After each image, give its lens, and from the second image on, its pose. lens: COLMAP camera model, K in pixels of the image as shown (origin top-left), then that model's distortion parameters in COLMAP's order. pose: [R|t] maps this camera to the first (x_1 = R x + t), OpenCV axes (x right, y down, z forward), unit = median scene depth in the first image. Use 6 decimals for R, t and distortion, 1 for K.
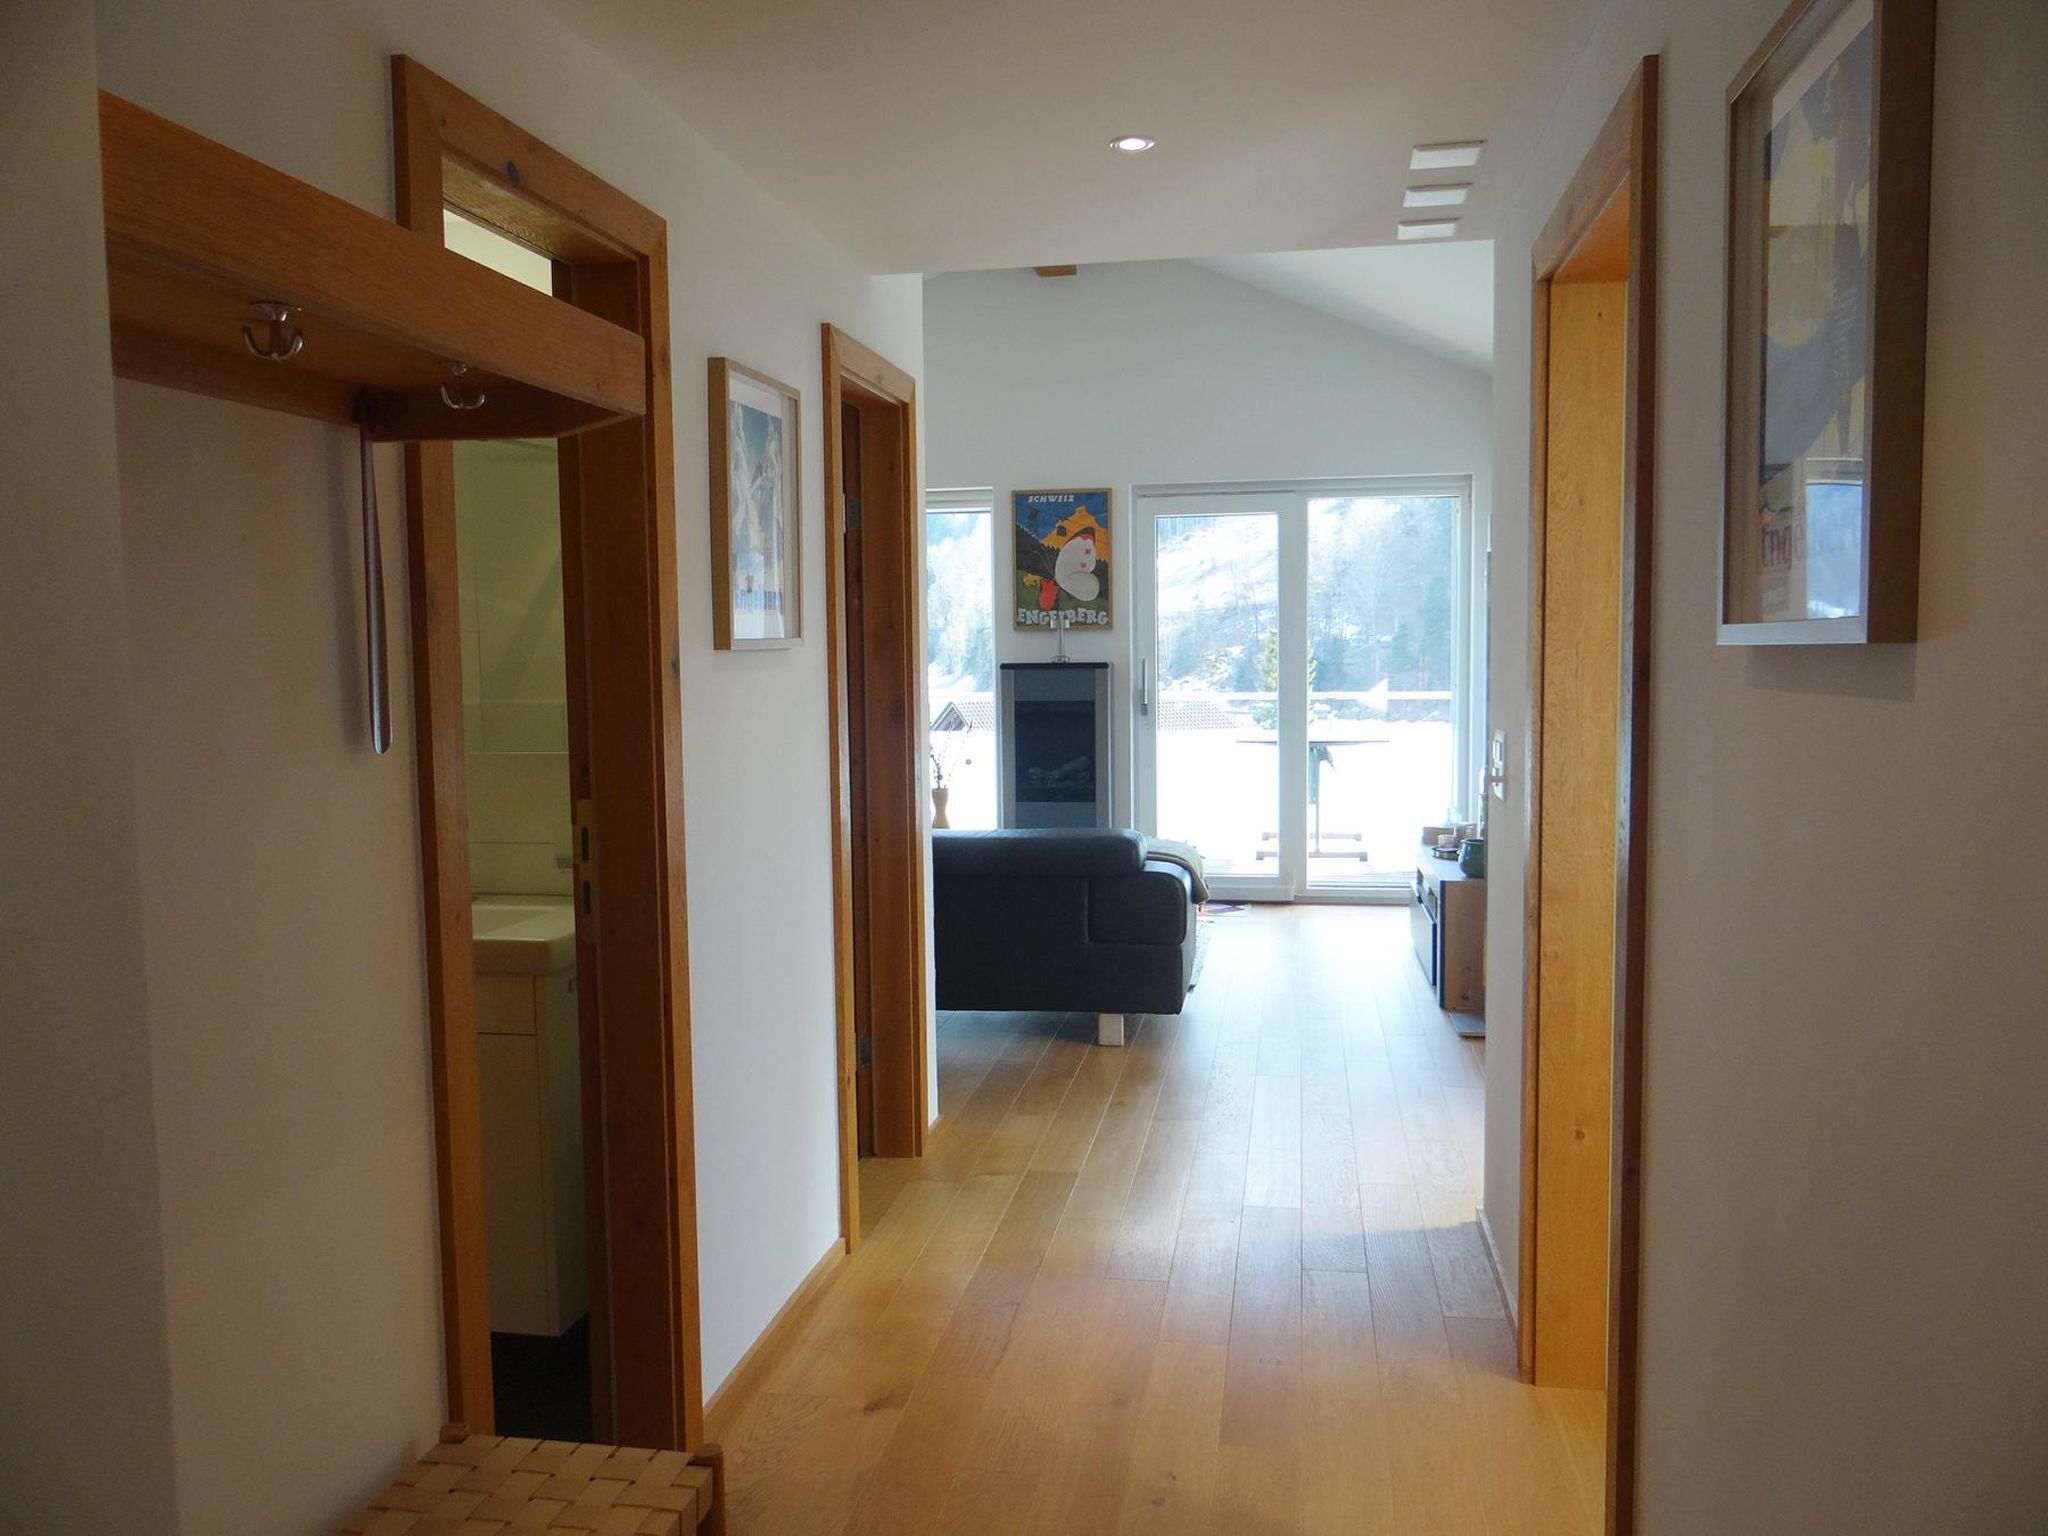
lens RADIAL K [[1597.8, 0, 1024.0], [0, 1597.8, 768.0], [0, 0, 1]] dist [-0.007783, -0.002405]
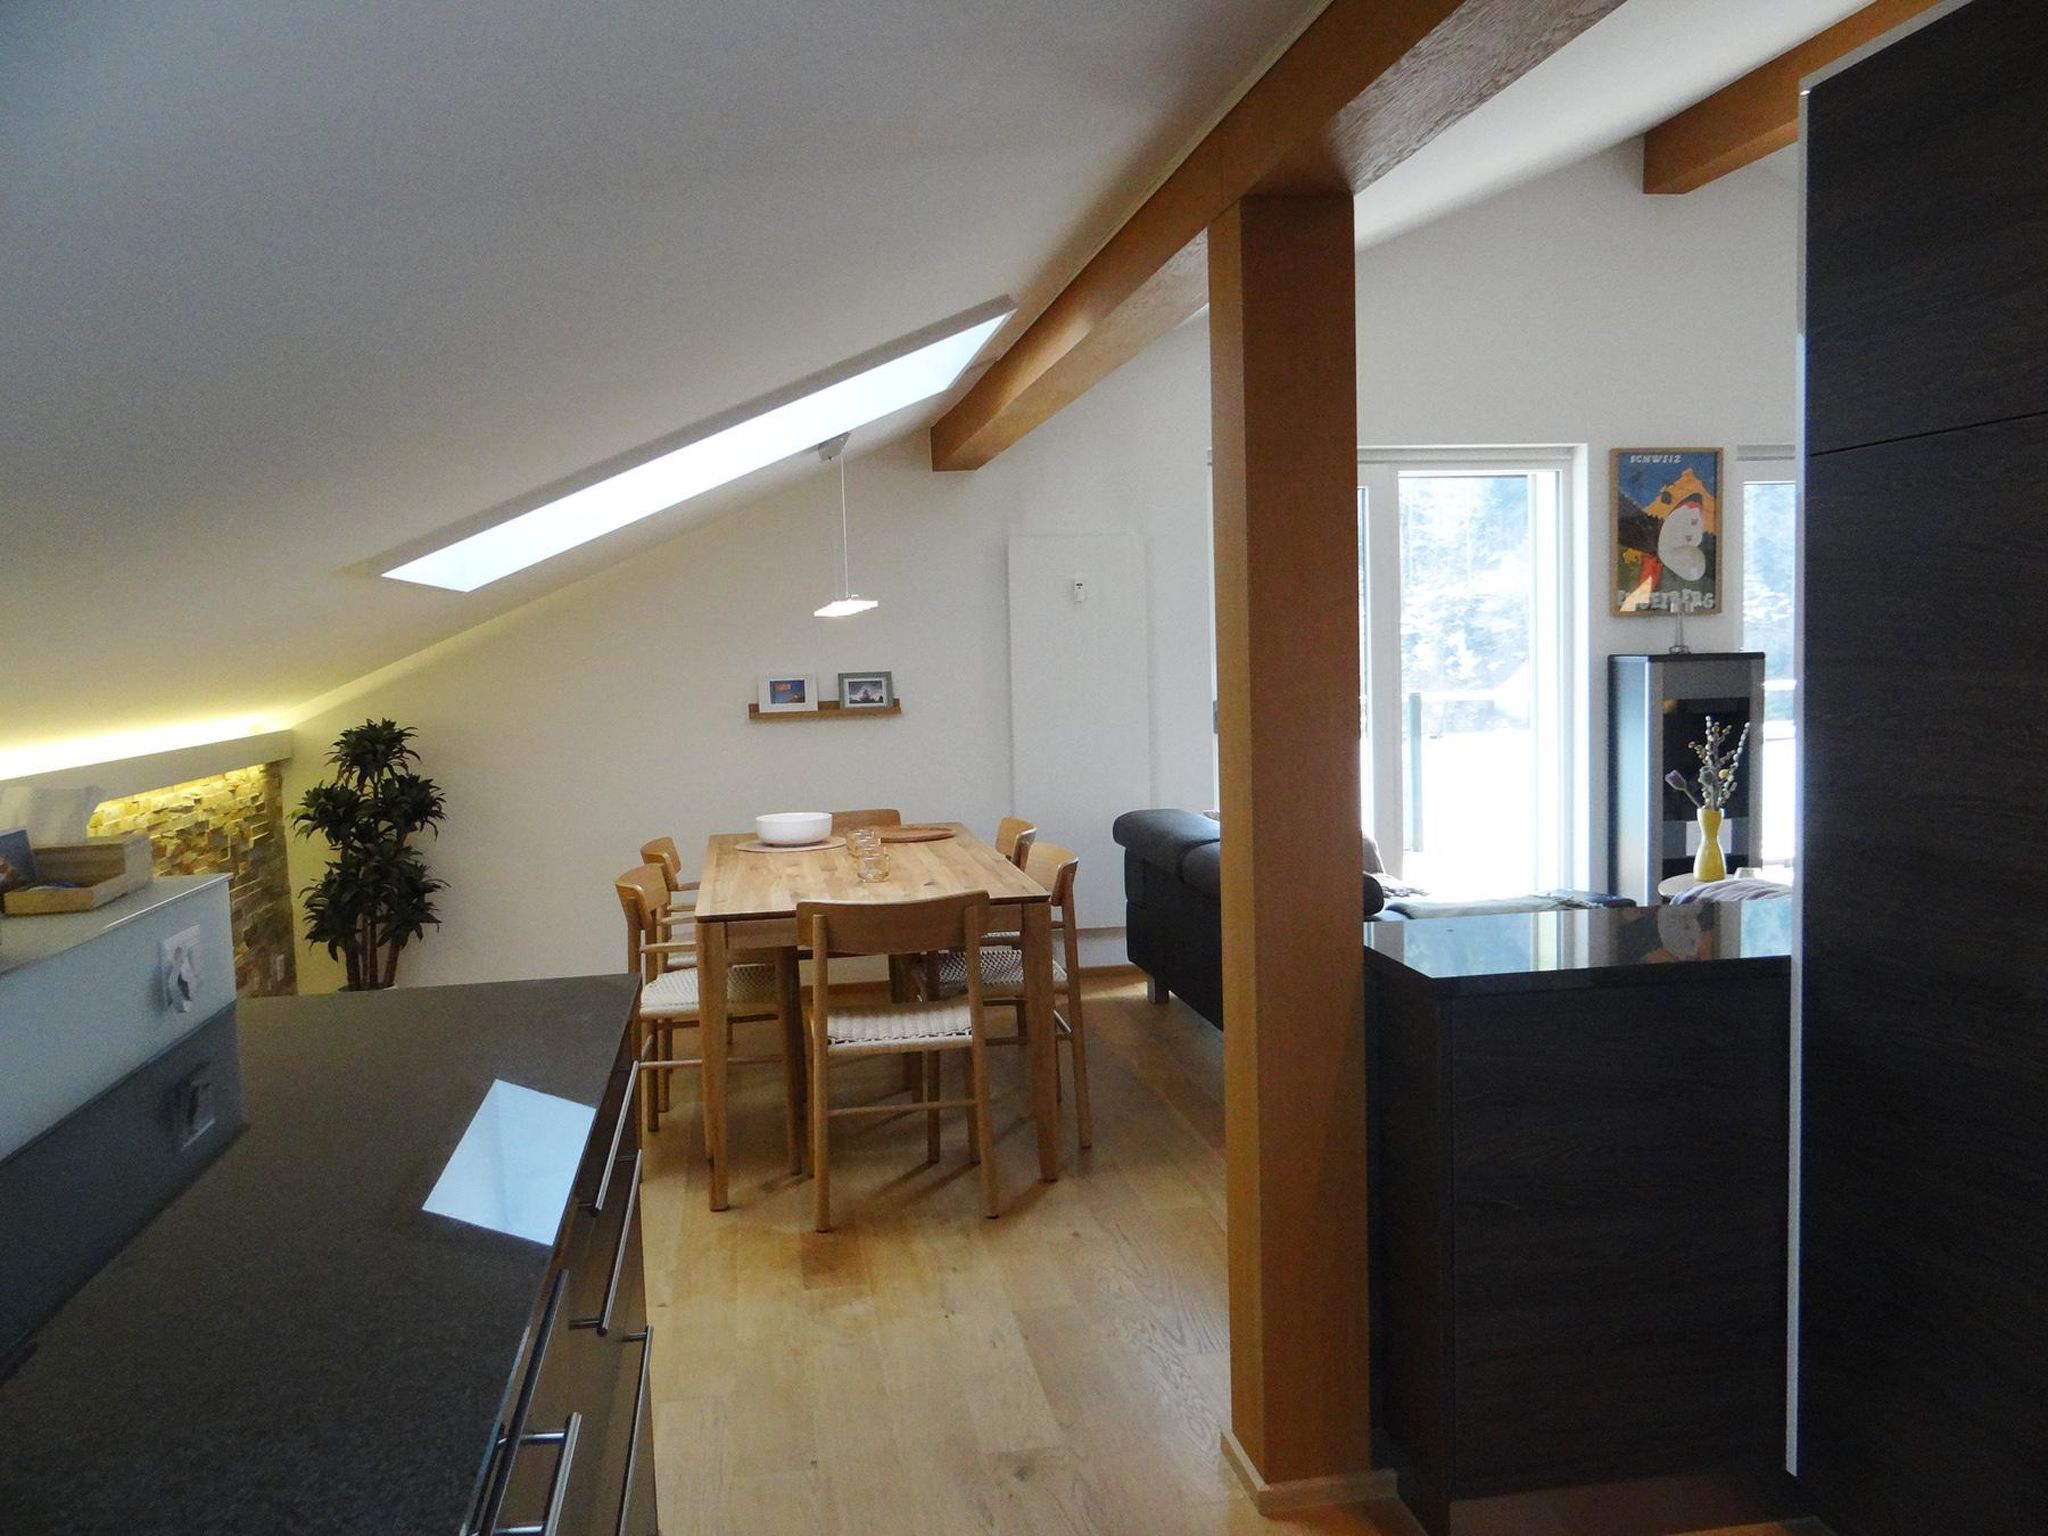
lens RADIAL K [[1597.8, 0, 1024.0], [0, 1597.8, 768.0], [0, 0, 1]] dist [-0.007783, -0.002405]
pose [[0.936375, -0.039115, 0.348815, -0.591382], [0.043488, 0.999043, -0.004710, -0.016963], [-0.348297, 0.019580, 0.937180, 0.333934]]
